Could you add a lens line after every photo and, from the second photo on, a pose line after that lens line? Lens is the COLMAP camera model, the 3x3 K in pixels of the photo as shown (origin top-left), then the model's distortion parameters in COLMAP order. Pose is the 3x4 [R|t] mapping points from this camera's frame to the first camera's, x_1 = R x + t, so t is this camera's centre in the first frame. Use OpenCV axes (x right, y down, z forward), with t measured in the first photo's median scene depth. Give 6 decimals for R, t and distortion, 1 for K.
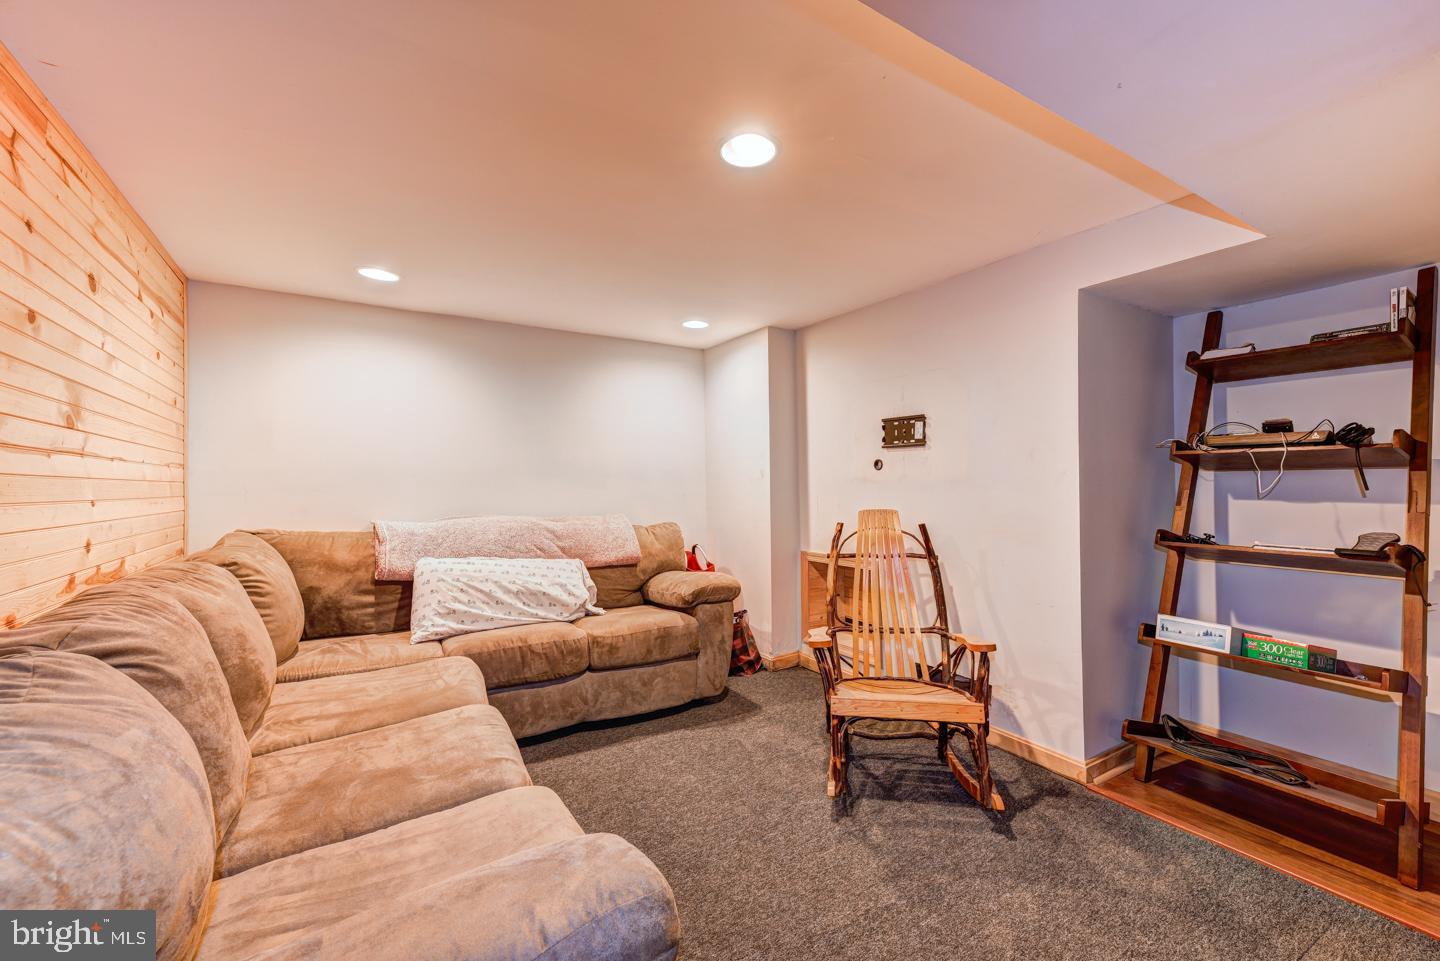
lens RADIAL K [[575.6, 0, 718.9], [0, 575.6, 480.9], [0, 0, 1]] dist [0.012738, -0.000064]
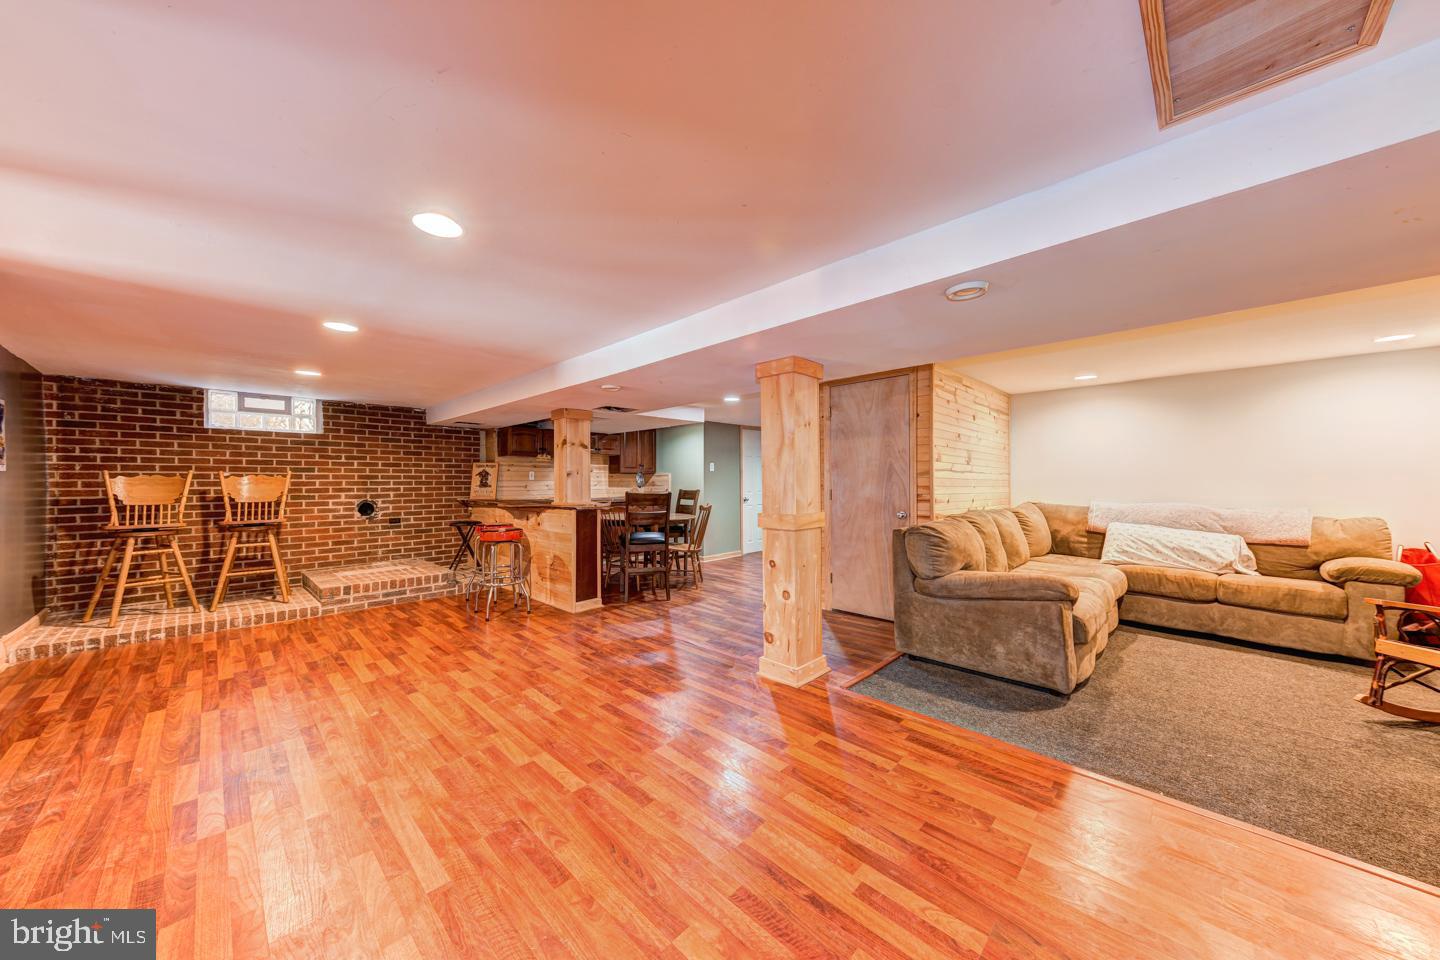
lens RADIAL K [[484.1, 0, 716.9], [0, 484.1, 475.1], [0, 0, 1]] dist [0.015661, -0.000646]
pose [[0.212988, -0.009304, -0.977011, 0.769680], [-0.001036, 0.999952, -0.009748, 0.000052], [0.977054, 0.003088, 0.212968, -0.590010]]
